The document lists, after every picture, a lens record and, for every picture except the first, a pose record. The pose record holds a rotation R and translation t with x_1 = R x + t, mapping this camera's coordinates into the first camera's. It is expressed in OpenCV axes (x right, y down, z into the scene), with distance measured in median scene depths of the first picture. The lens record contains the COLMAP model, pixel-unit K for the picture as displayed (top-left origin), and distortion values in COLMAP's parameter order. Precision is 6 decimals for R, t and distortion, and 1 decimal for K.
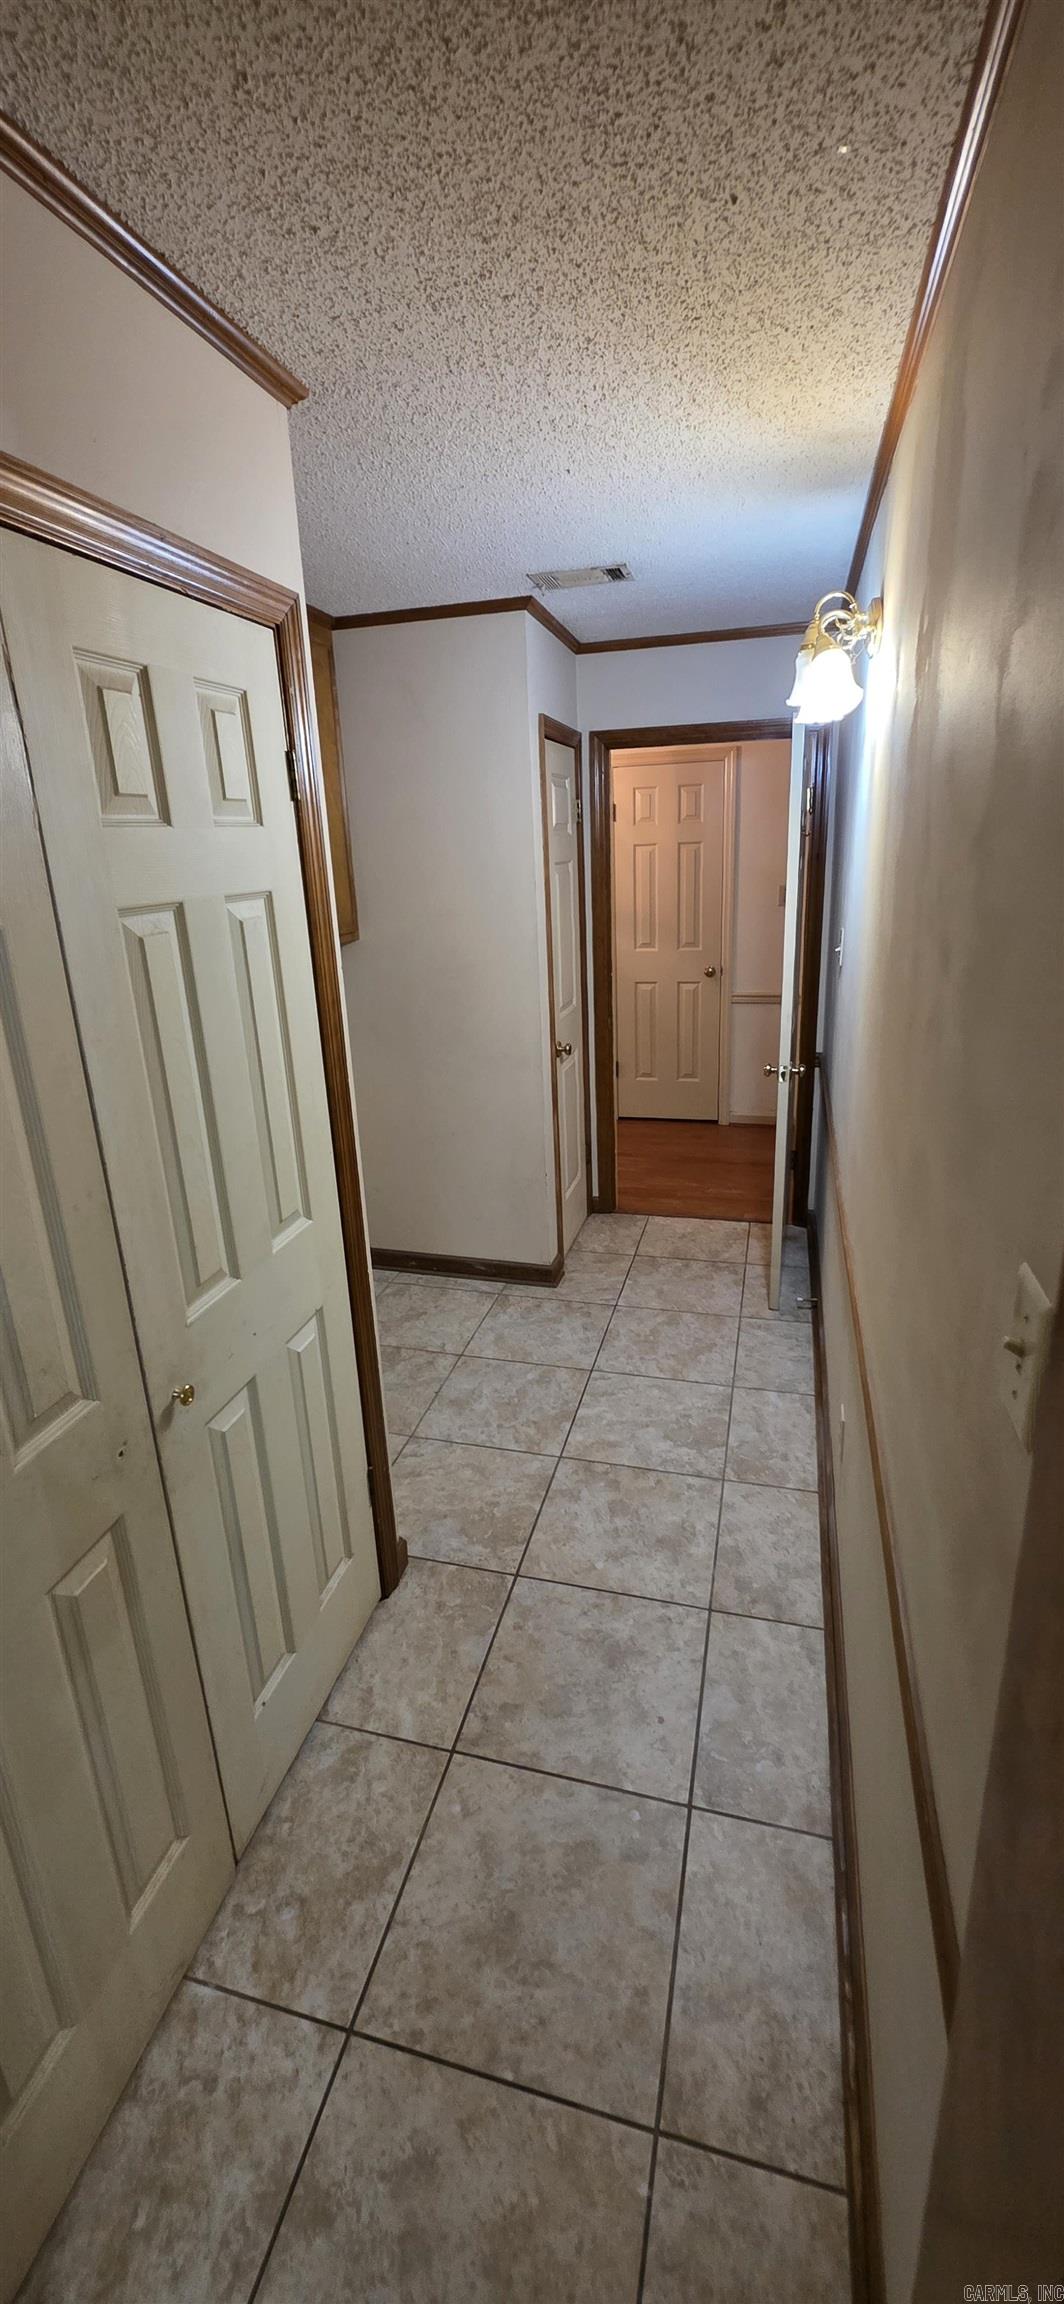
lens RADIAL K [[913.4, 0, 540.3], [0, 913.4, 1117.1], [0, 0, 1]] dist [-0.004056, 0.000254]
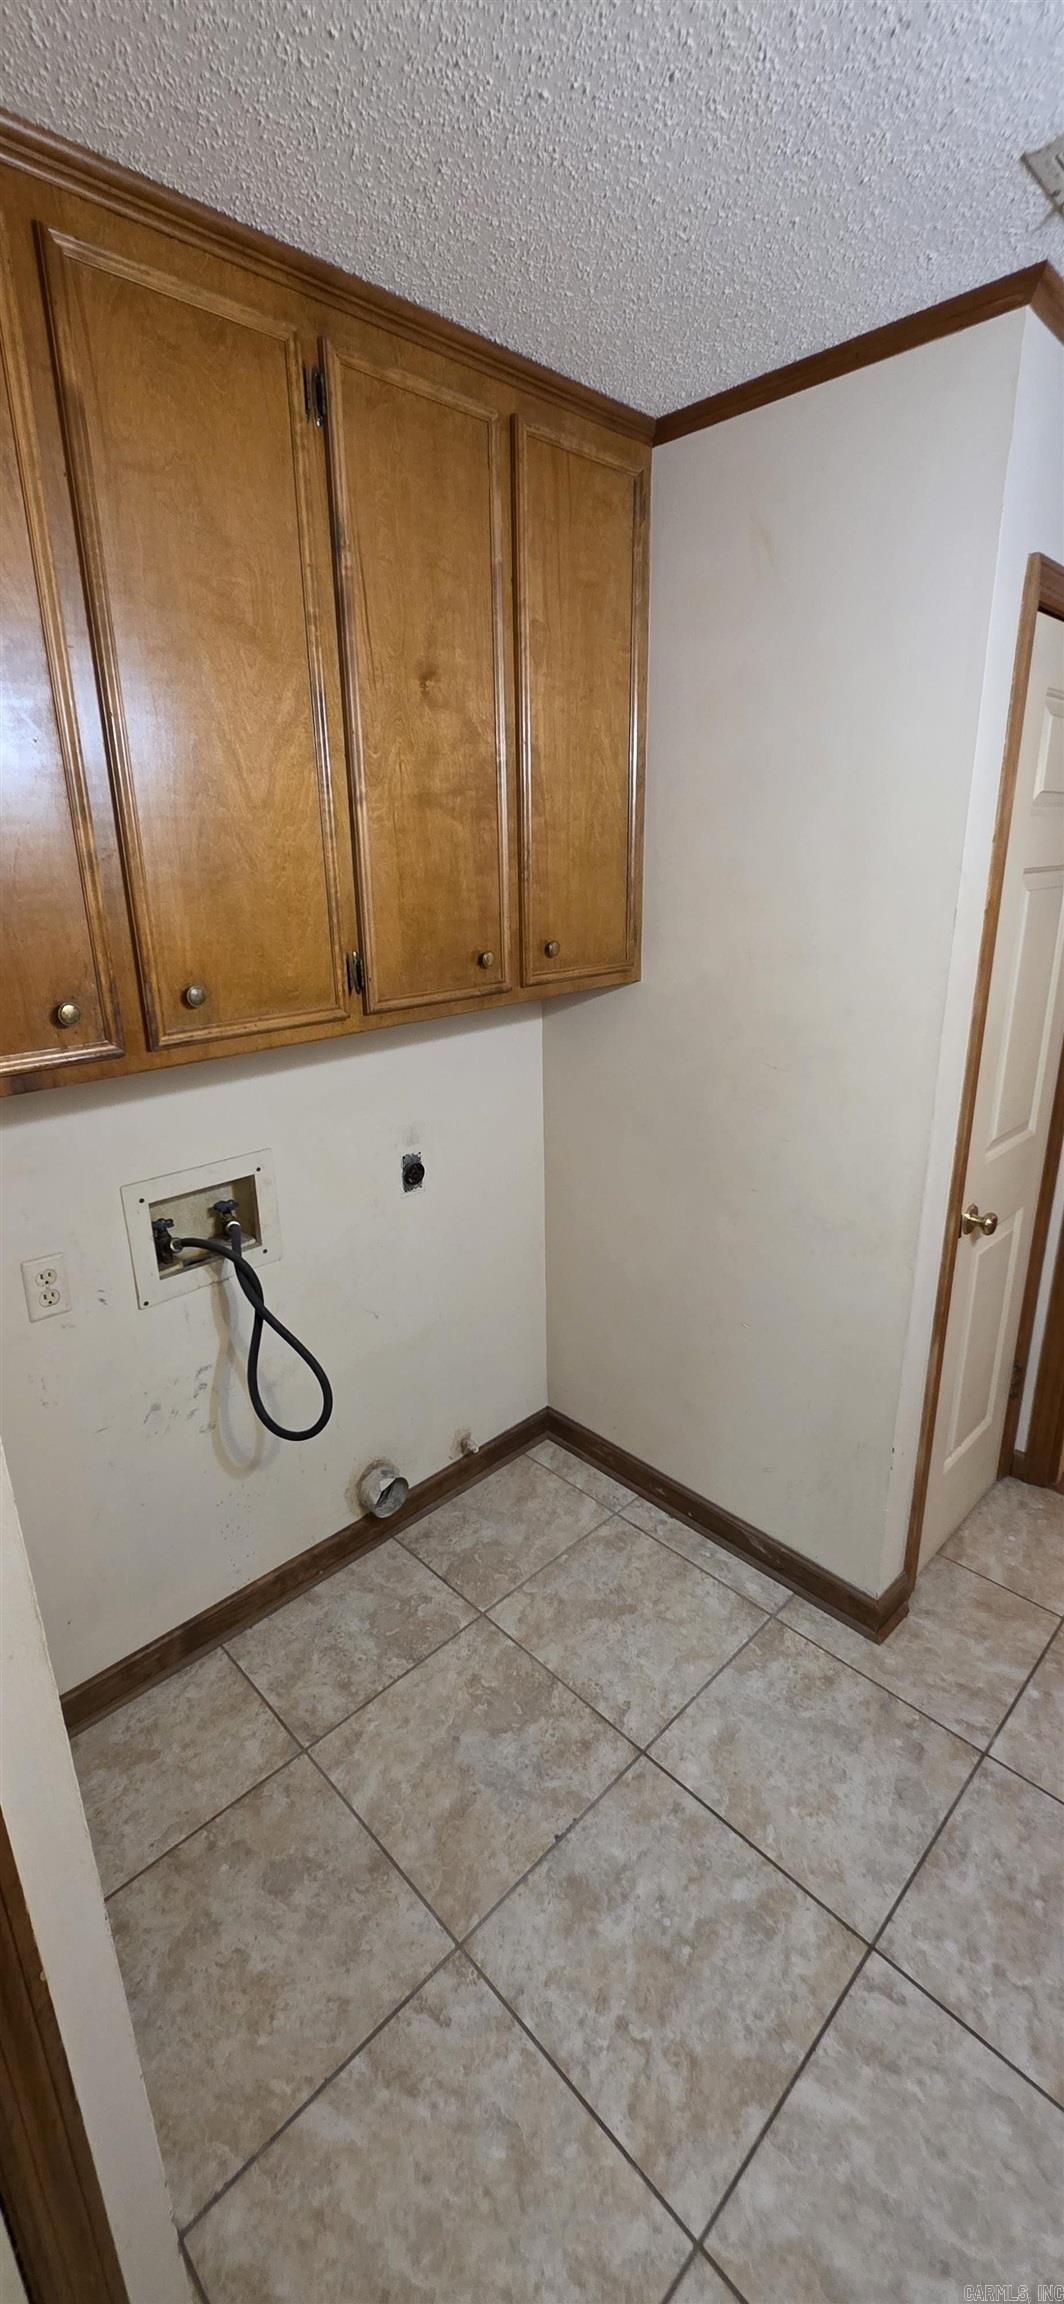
lens RADIAL K [[913.4, 0, 540.3], [0, 913.4, 1117.1], [0, 0, 1]] dist [-0.004056, 0.000254]
pose [[0.855910, 0.171932, -0.487707, 0.057888], [-0.164350, 0.984654, 0.058693, -0.128323], [0.490314, 0.029919, 0.871032, 0.435657]]
